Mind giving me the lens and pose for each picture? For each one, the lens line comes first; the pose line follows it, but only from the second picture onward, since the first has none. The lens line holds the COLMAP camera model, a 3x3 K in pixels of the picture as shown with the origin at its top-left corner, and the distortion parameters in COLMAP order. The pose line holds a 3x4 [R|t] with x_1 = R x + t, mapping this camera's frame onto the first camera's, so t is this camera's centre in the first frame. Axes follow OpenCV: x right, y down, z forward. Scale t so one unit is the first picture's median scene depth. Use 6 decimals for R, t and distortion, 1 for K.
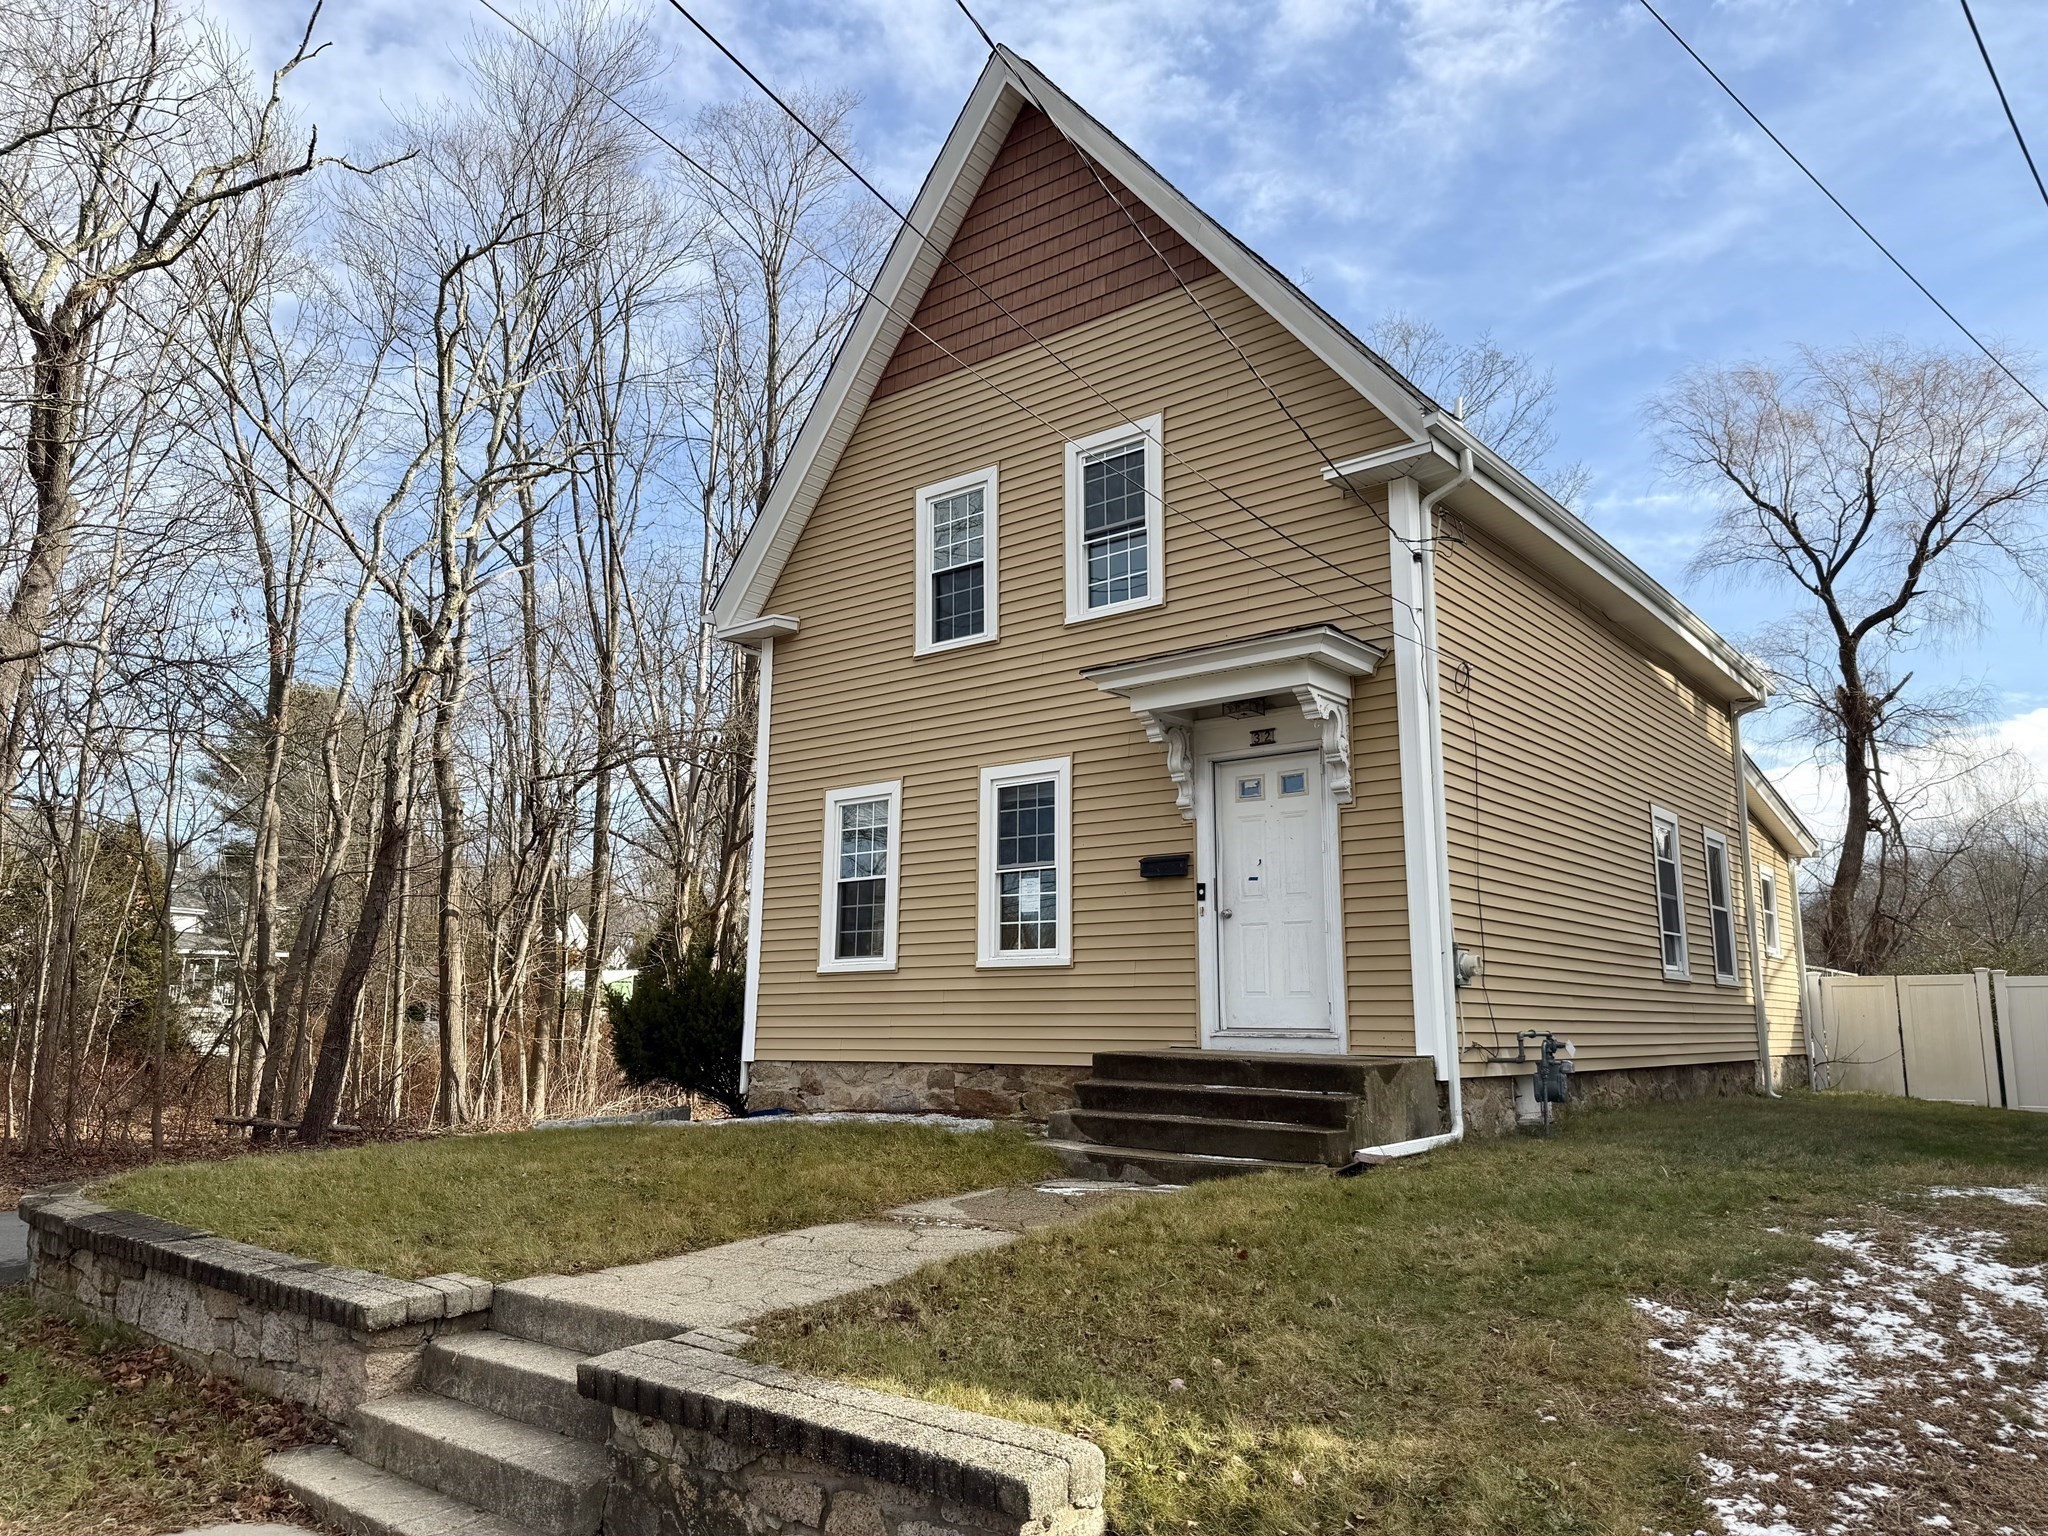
lens RADIAL K [[1443.6, 0, 1018.8], [0, 1443.6, 766.4], [0, 0, 1]] dist [0.013887, -0.018033]
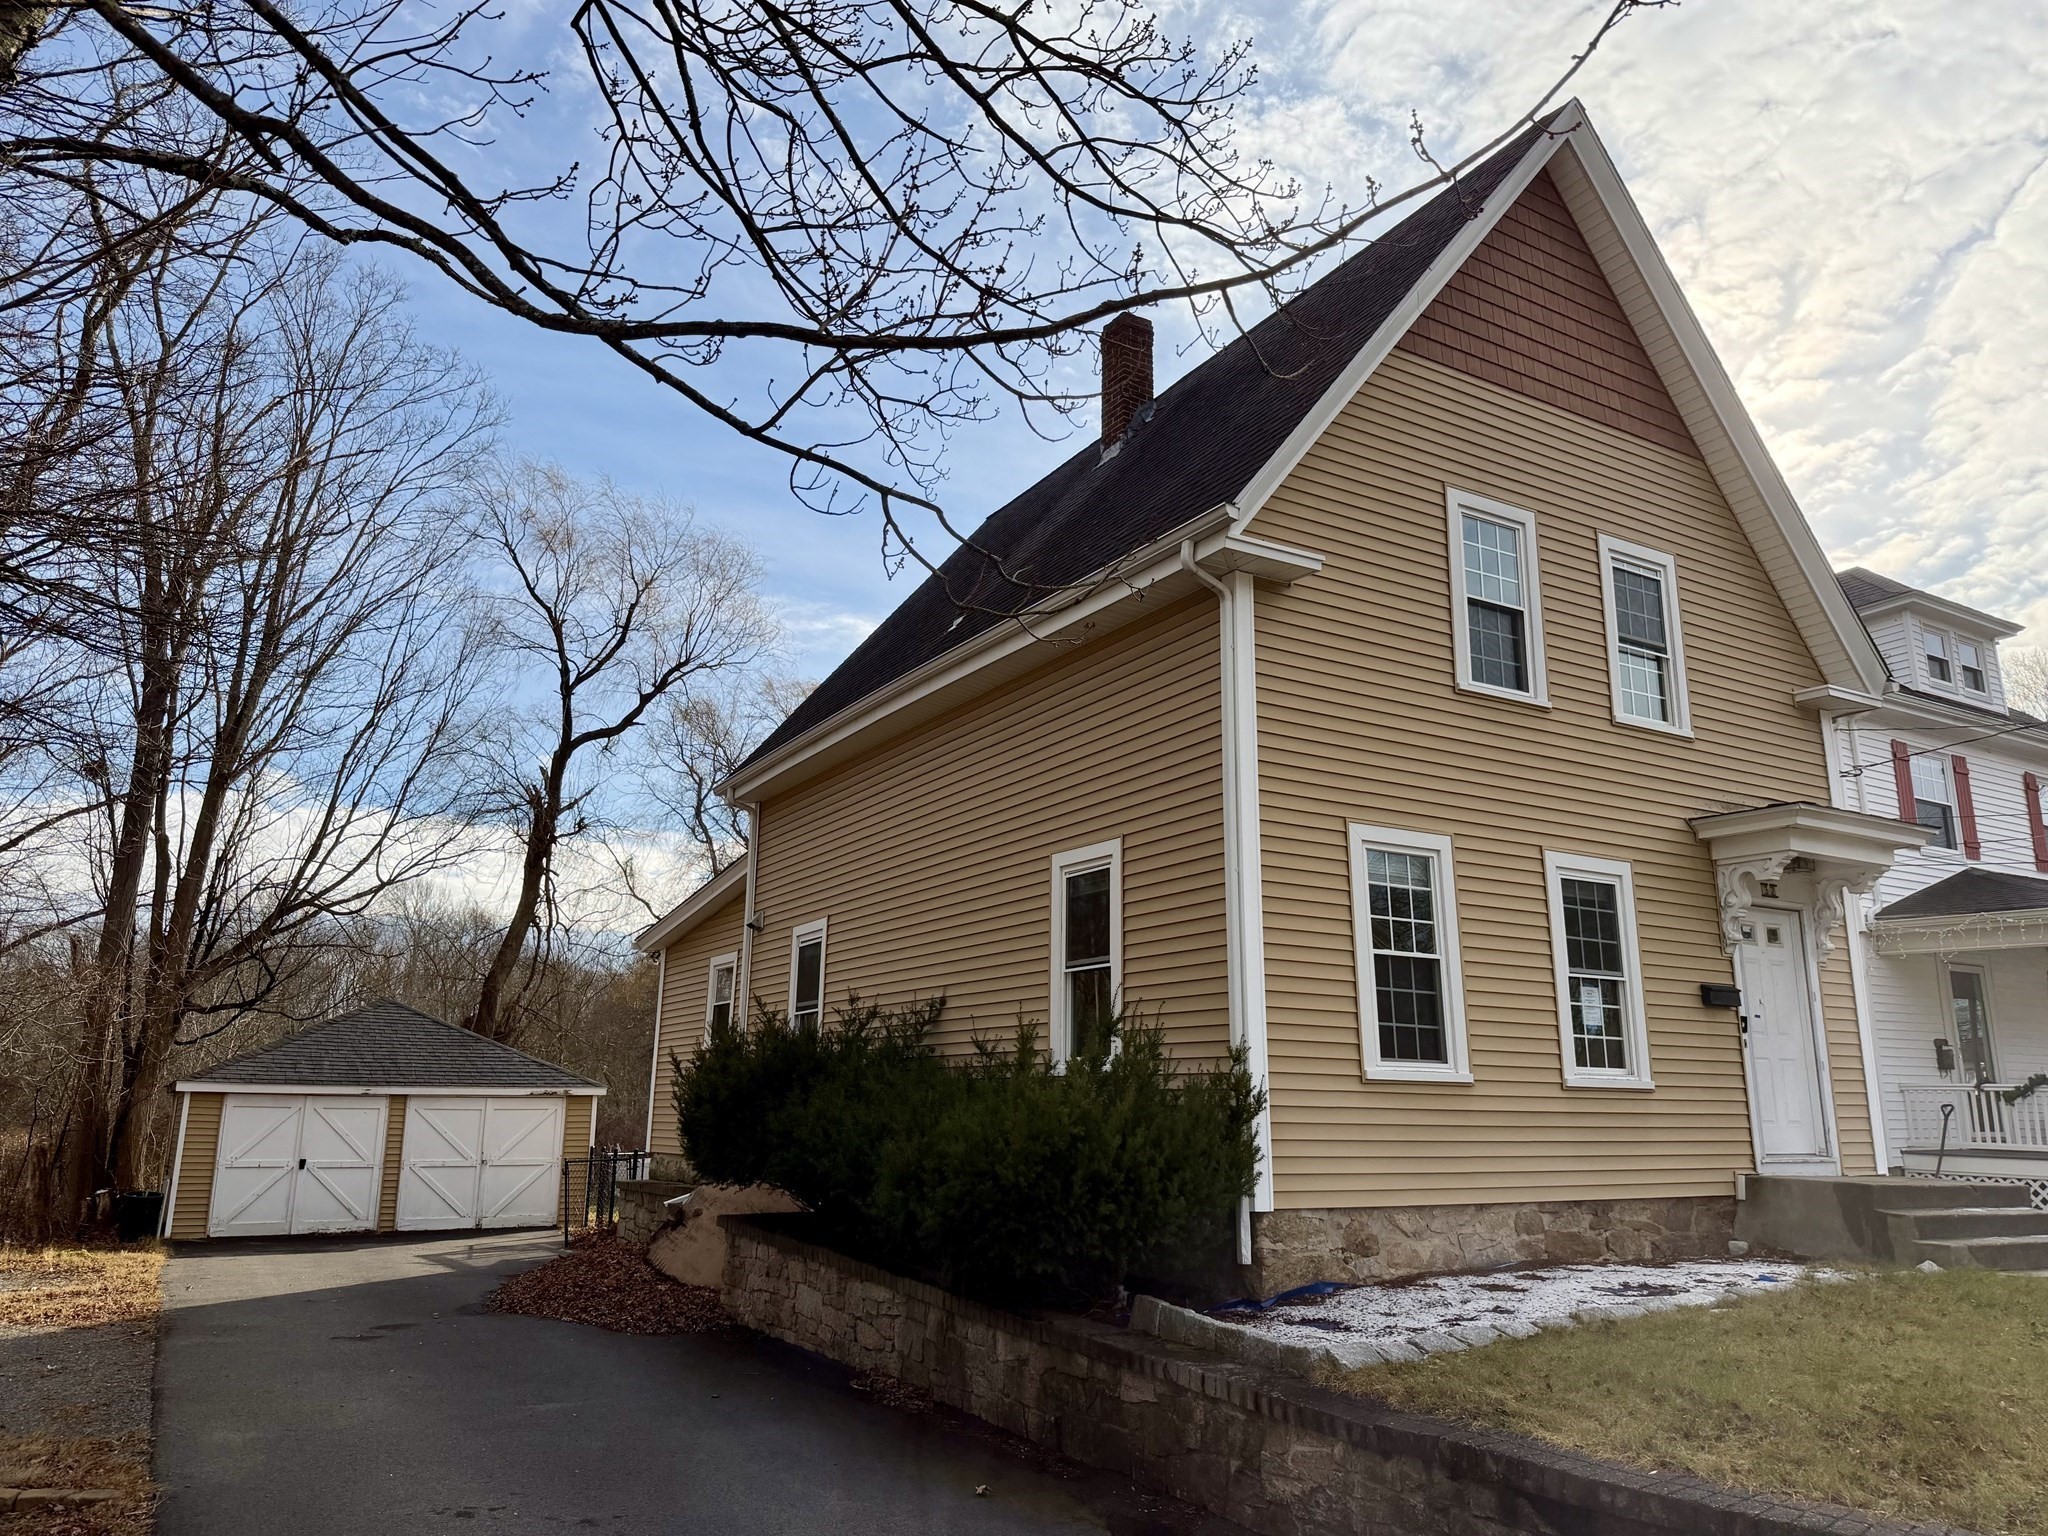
lens RADIAL K [[1443.6, 0, 1016.7], [0, 1443.6, 770.2], [0, 0, 1]] dist [0.013887, -0.018033]
pose [[0.359457, 0.218610, 0.907194, -0.960236], [-0.177978, 0.970387, -0.163318, 0.156499], [-0.916032, -0.102755, 0.387720, 0.988593]]
